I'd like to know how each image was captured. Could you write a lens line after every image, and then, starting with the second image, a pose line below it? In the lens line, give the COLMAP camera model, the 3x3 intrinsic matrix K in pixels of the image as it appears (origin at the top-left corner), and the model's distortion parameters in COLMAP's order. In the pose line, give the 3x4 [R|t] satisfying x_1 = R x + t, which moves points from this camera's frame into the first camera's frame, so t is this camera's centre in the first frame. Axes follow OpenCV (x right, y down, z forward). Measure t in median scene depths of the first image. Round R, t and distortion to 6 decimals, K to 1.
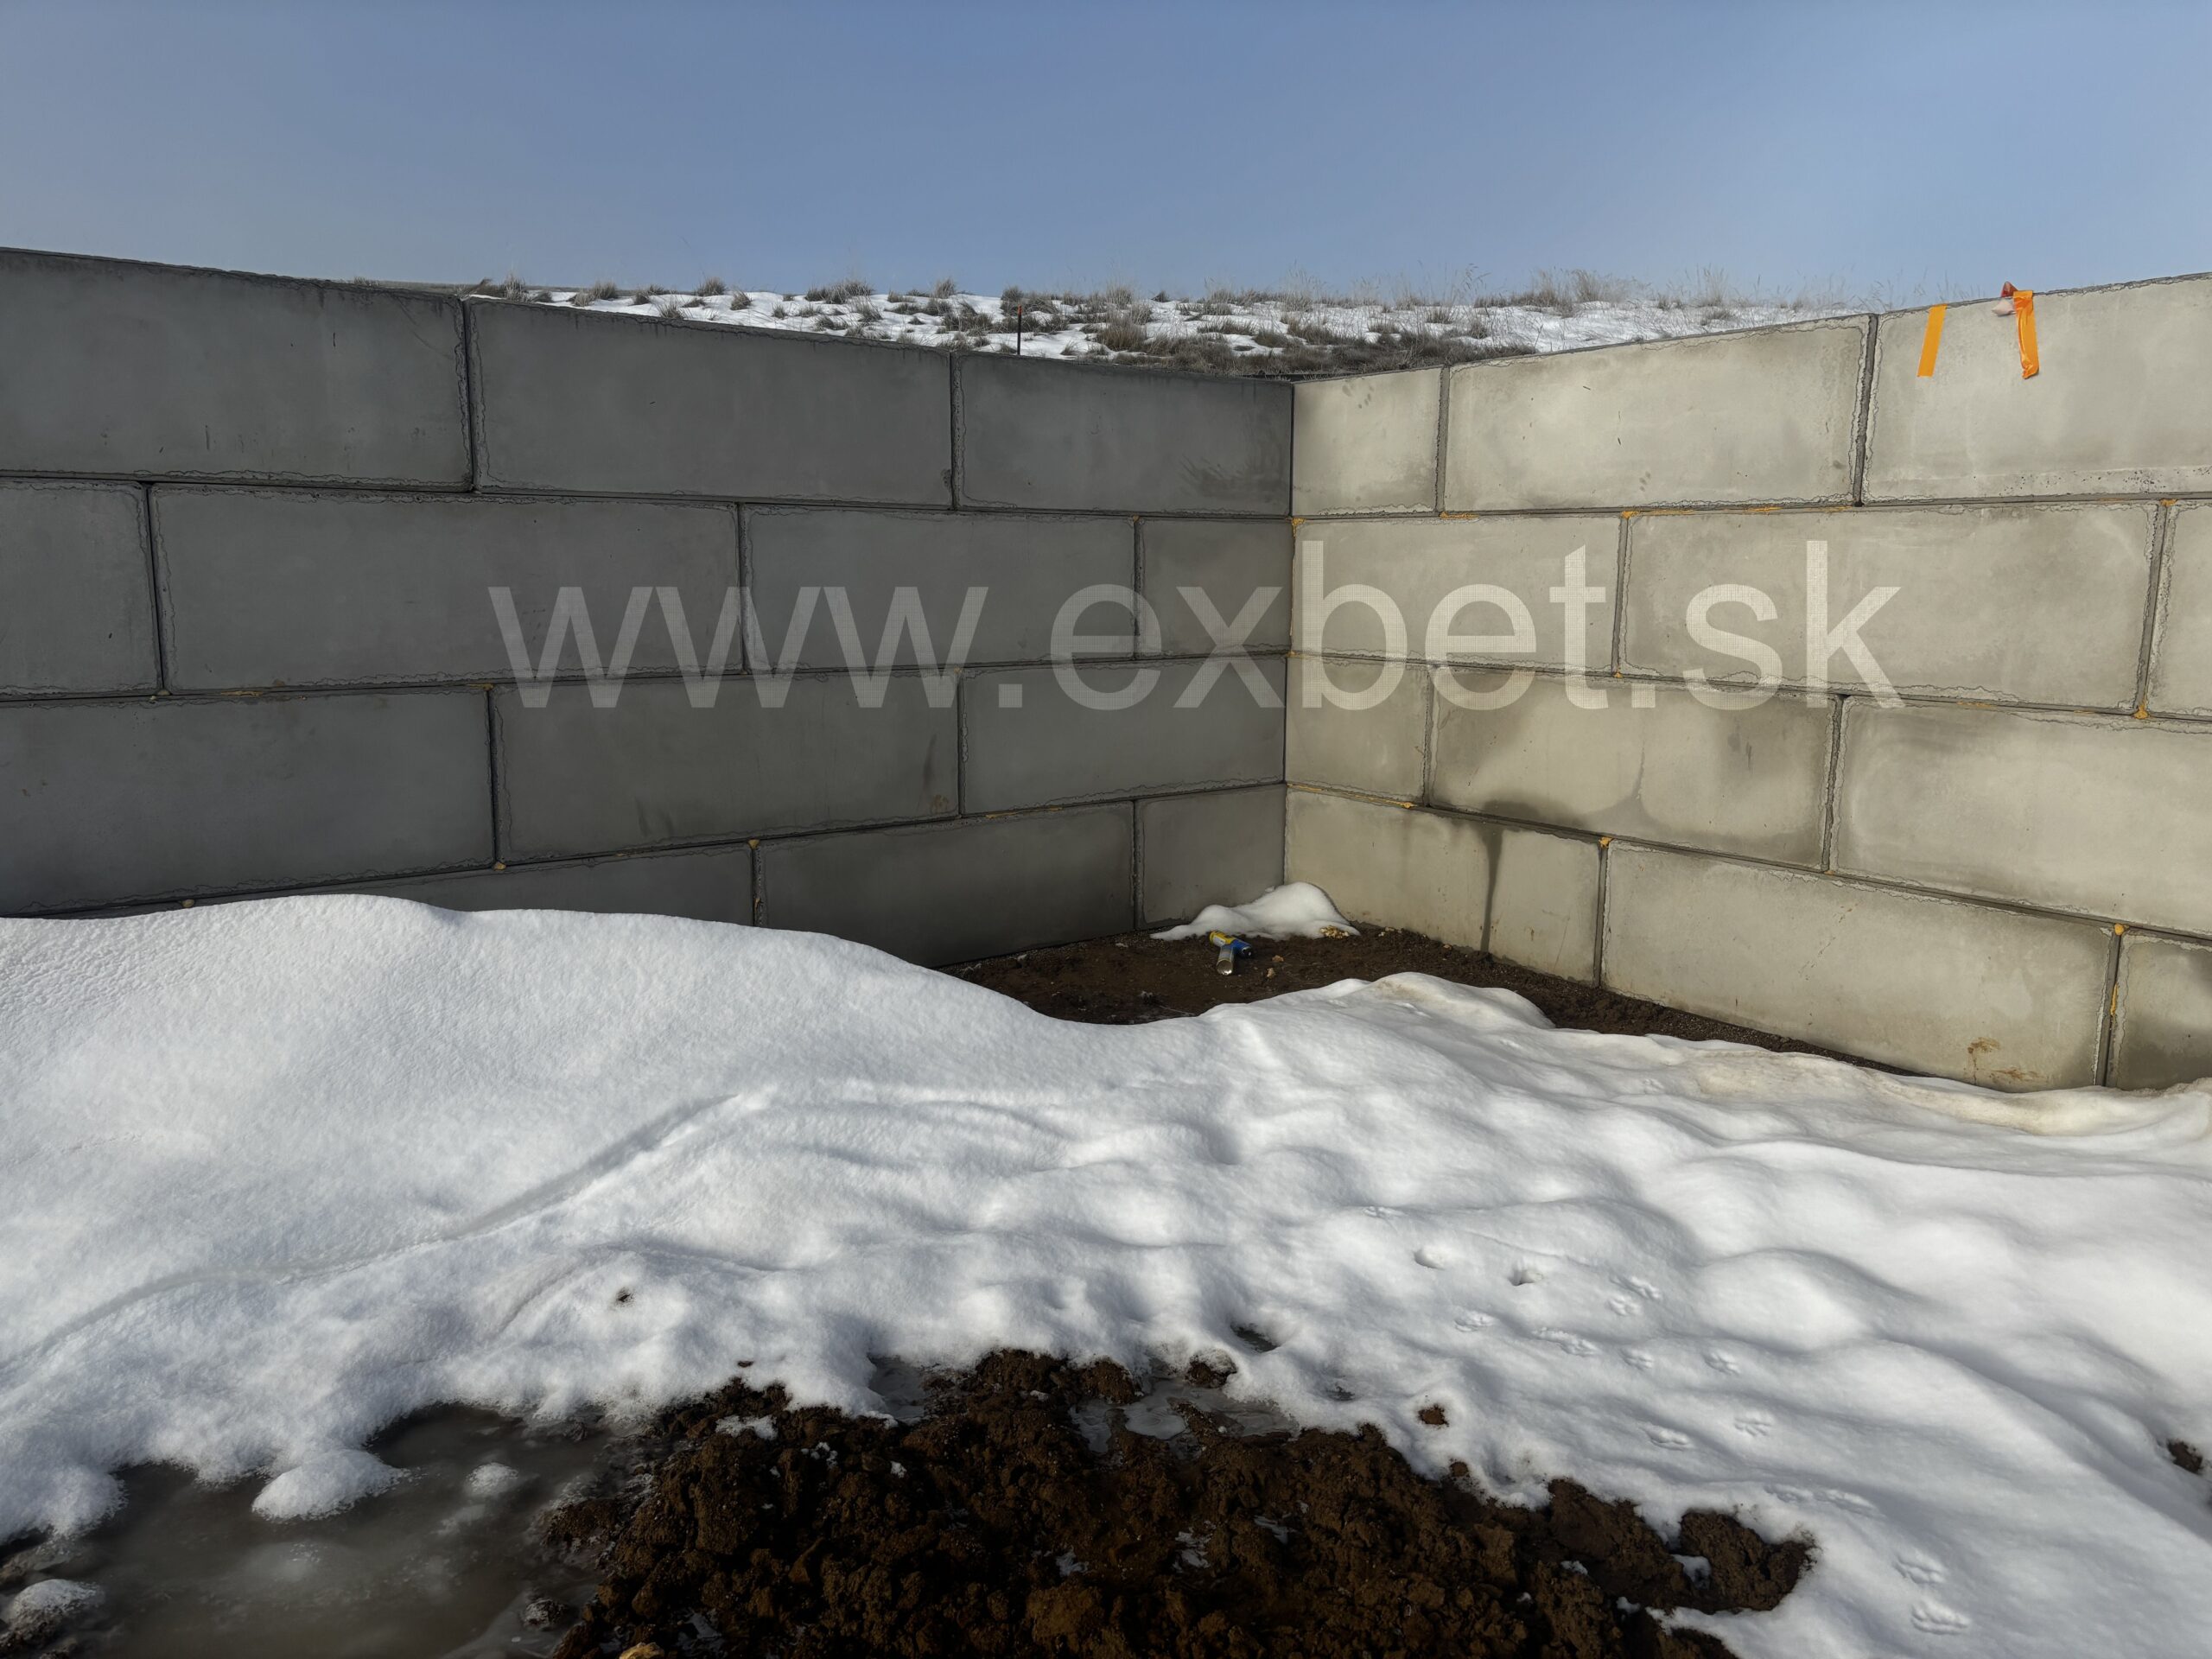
lens RADIAL K [[1673.6, 0, 1116.2], [0, 1673.6, 850.7], [0, 0, 1]] dist [0.061001, -0.050923]
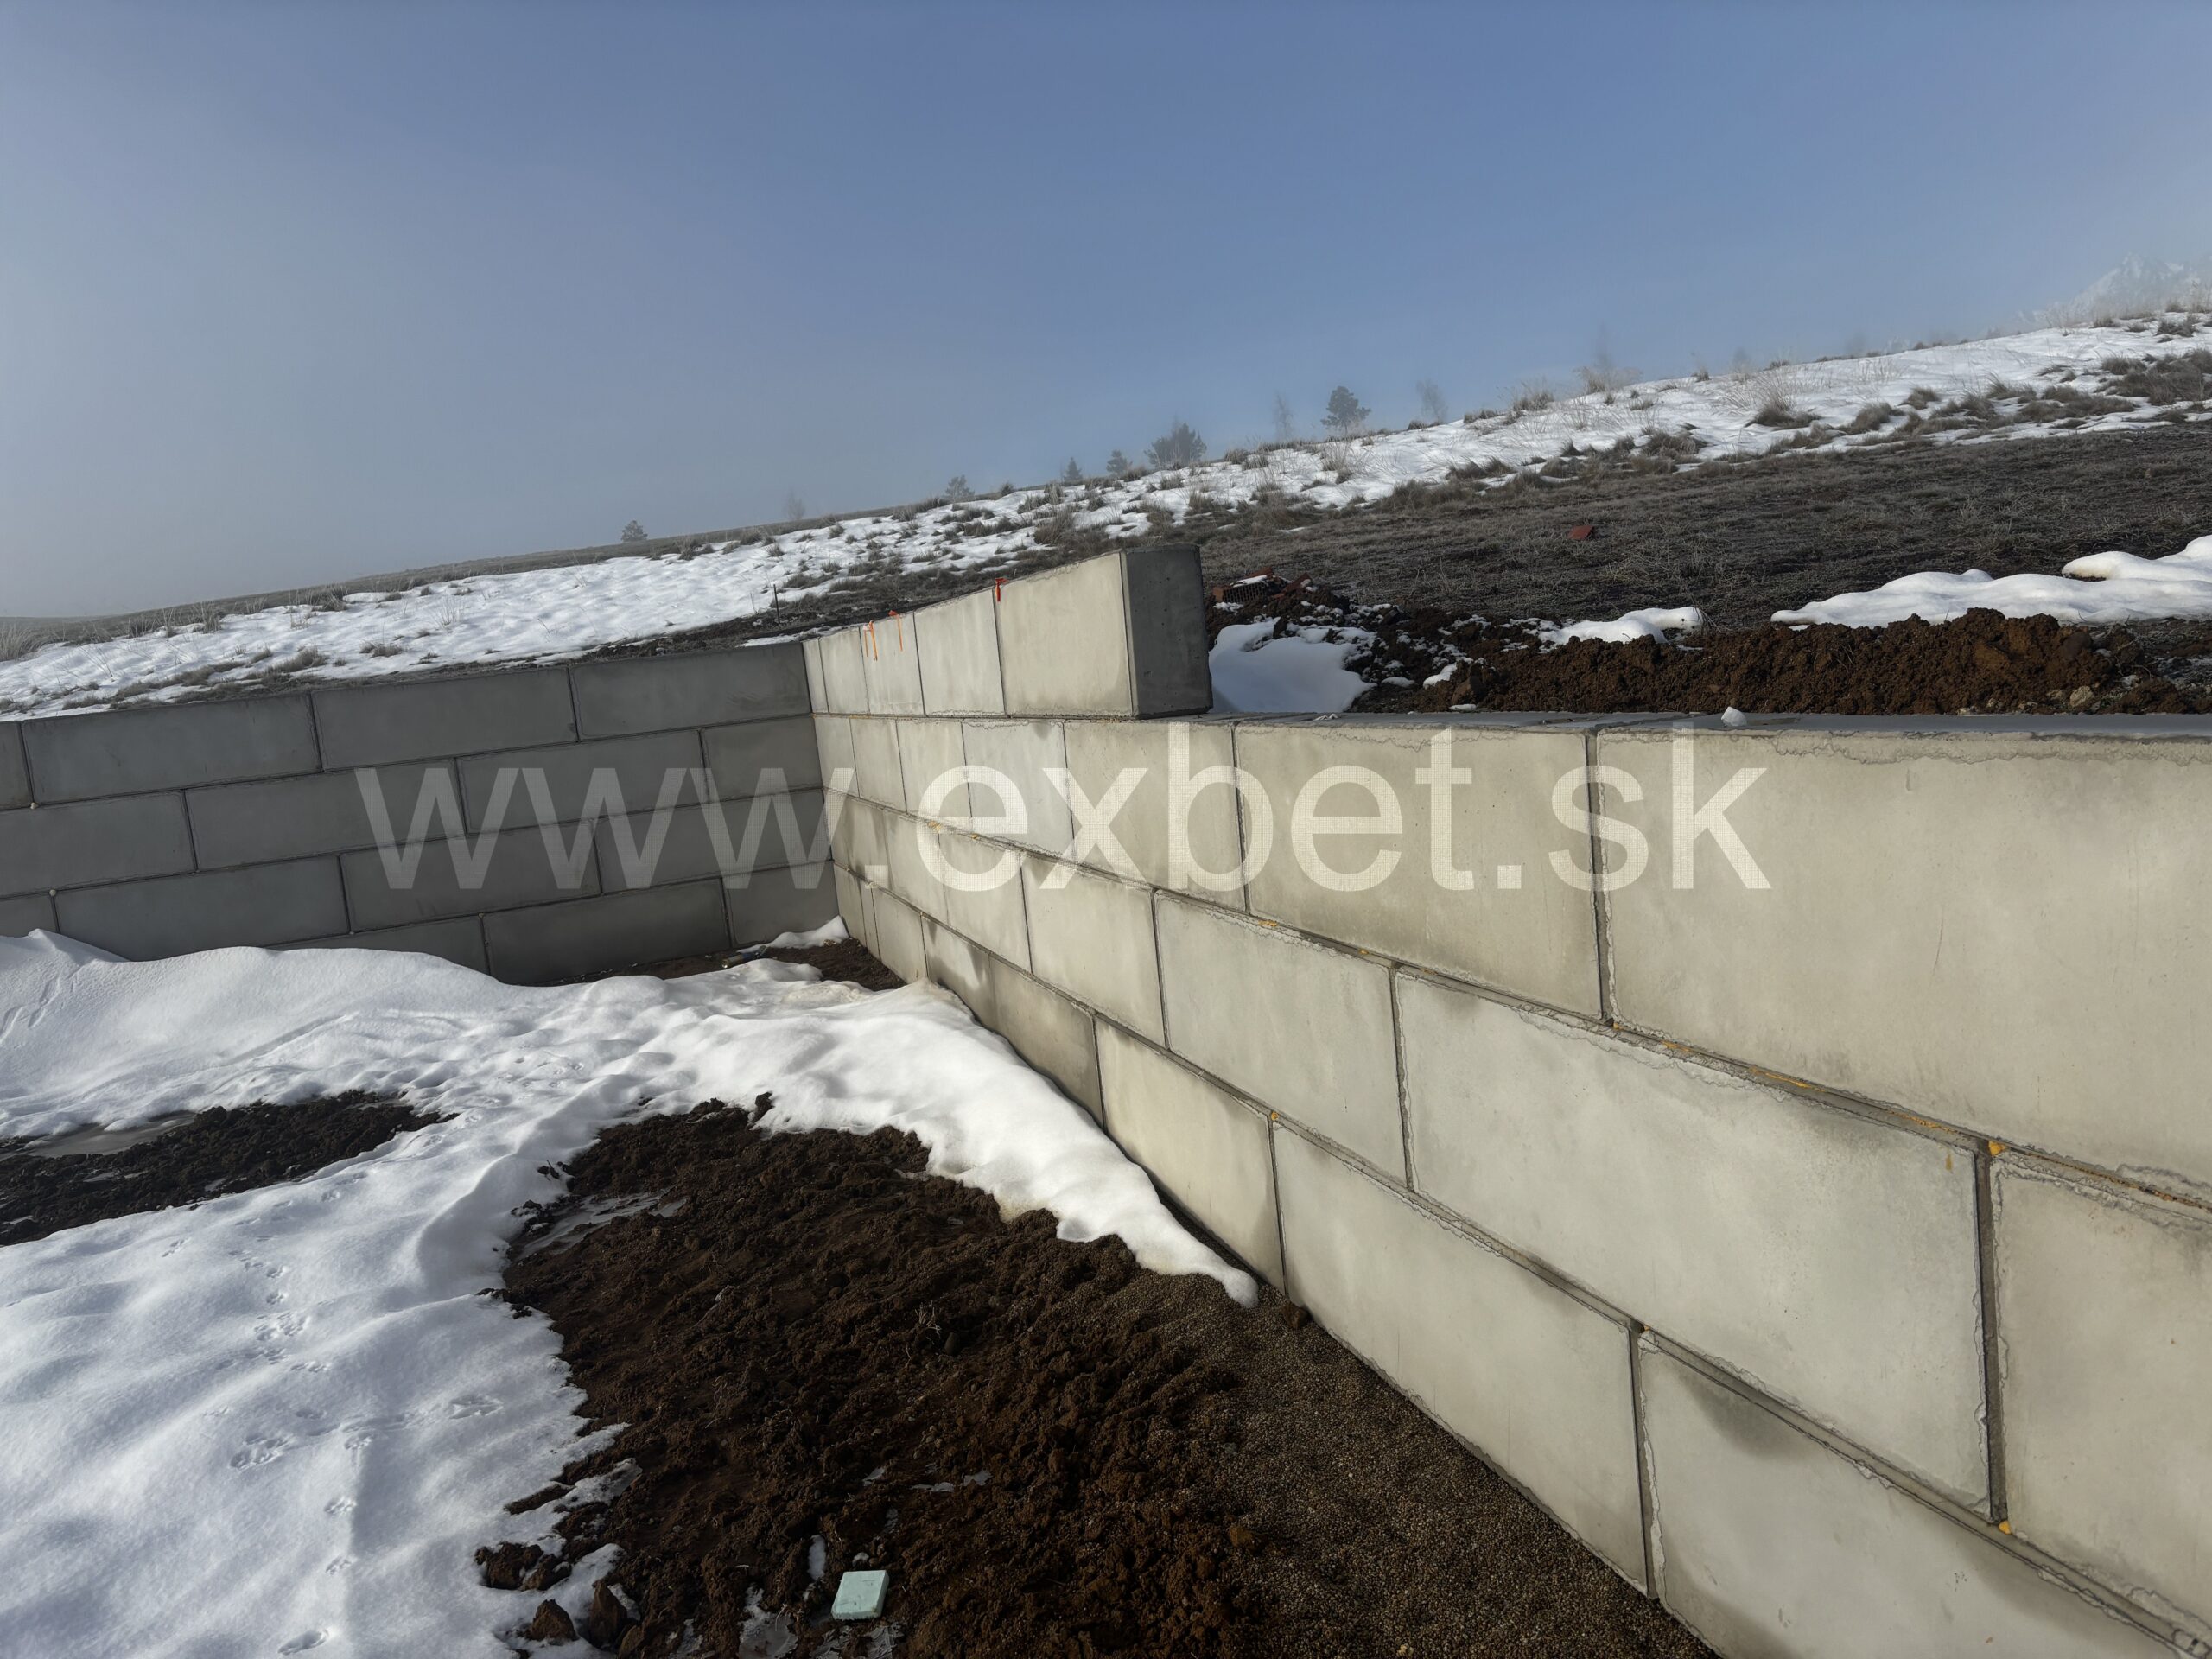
lens RADIAL K [[1673.6, 0, 1058.7], [0, 1673.6, 842.8], [0, 0, 1]] dist [0.061001, -0.050923]
pose [[0.939036, -0.079593, -0.334479, 1.418242], [0.065160, 0.996403, -0.054171, 0.080173], [0.337588, 0.029074, 0.940845, -0.887854]]
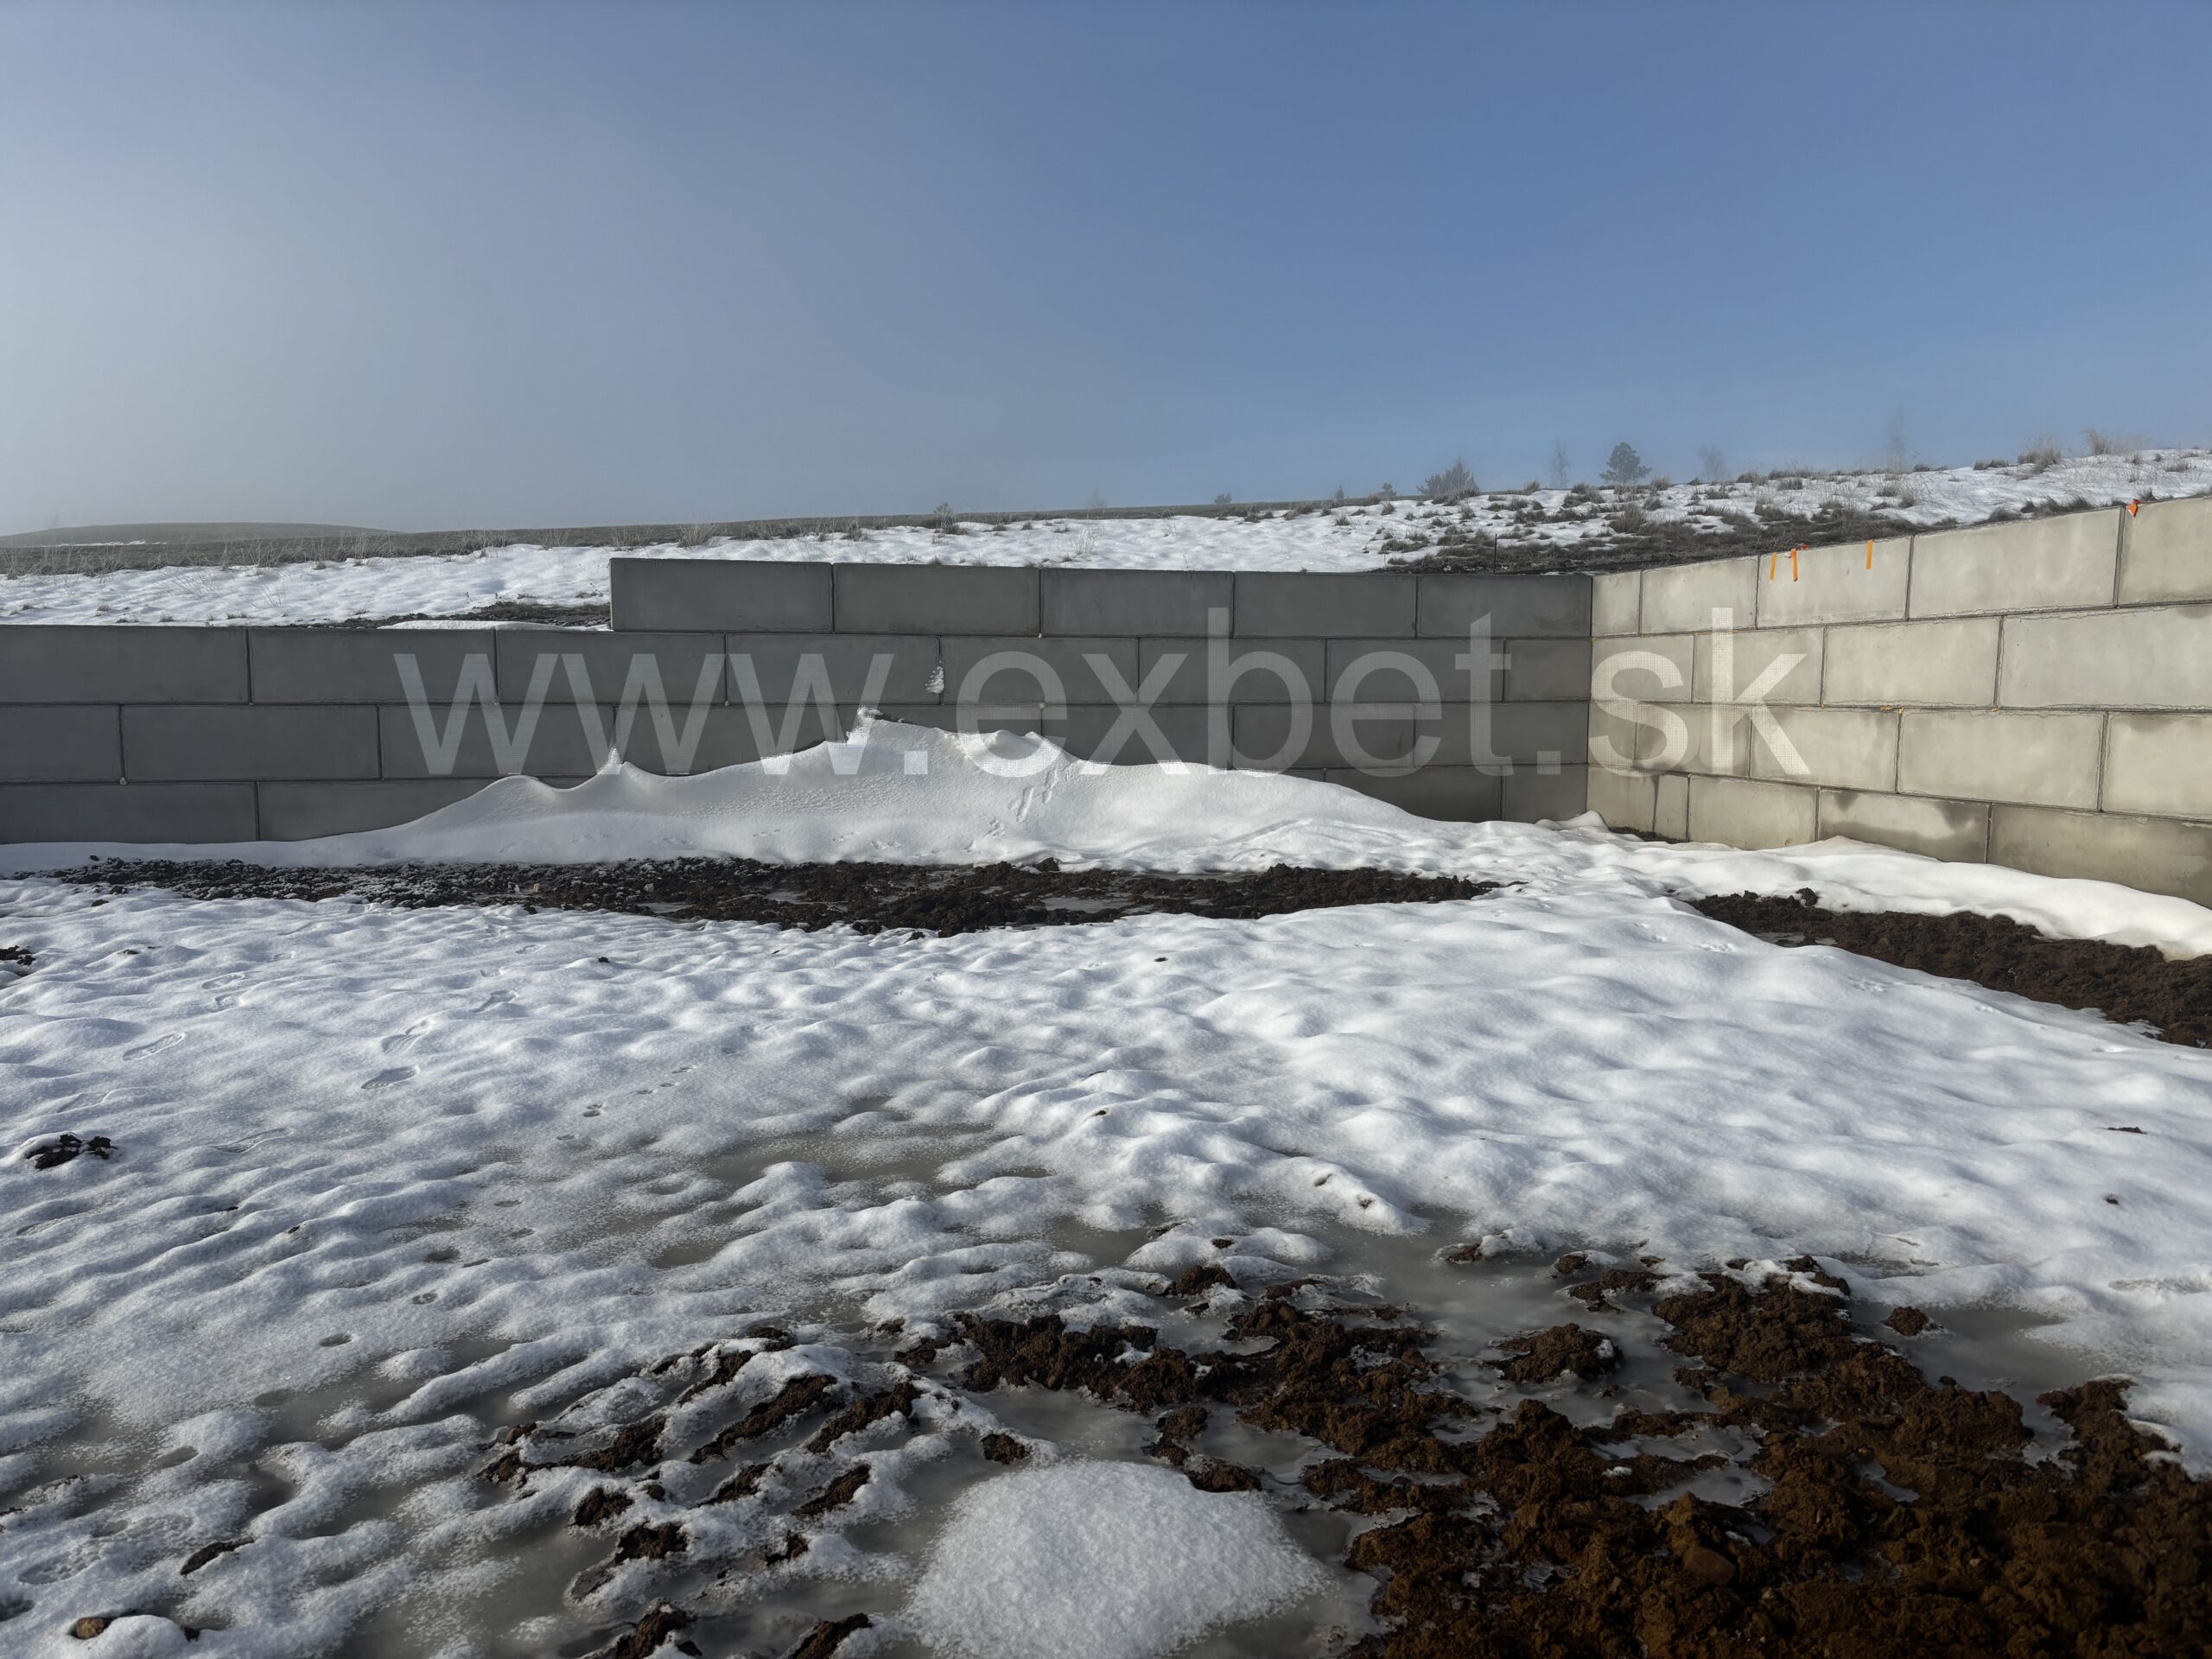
lens RADIAL K [[1673.6, 0, 1086.8], [0, 1673.6, 833.4], [0, 0, 1]] dist [0.061001, -0.050923]
pose [[0.910091, 0.026818, -0.413540, 0.624526], [-0.061838, 0.995520, -0.071529, 0.363764], [0.409769, 0.090670, 0.907672, -1.780250]]
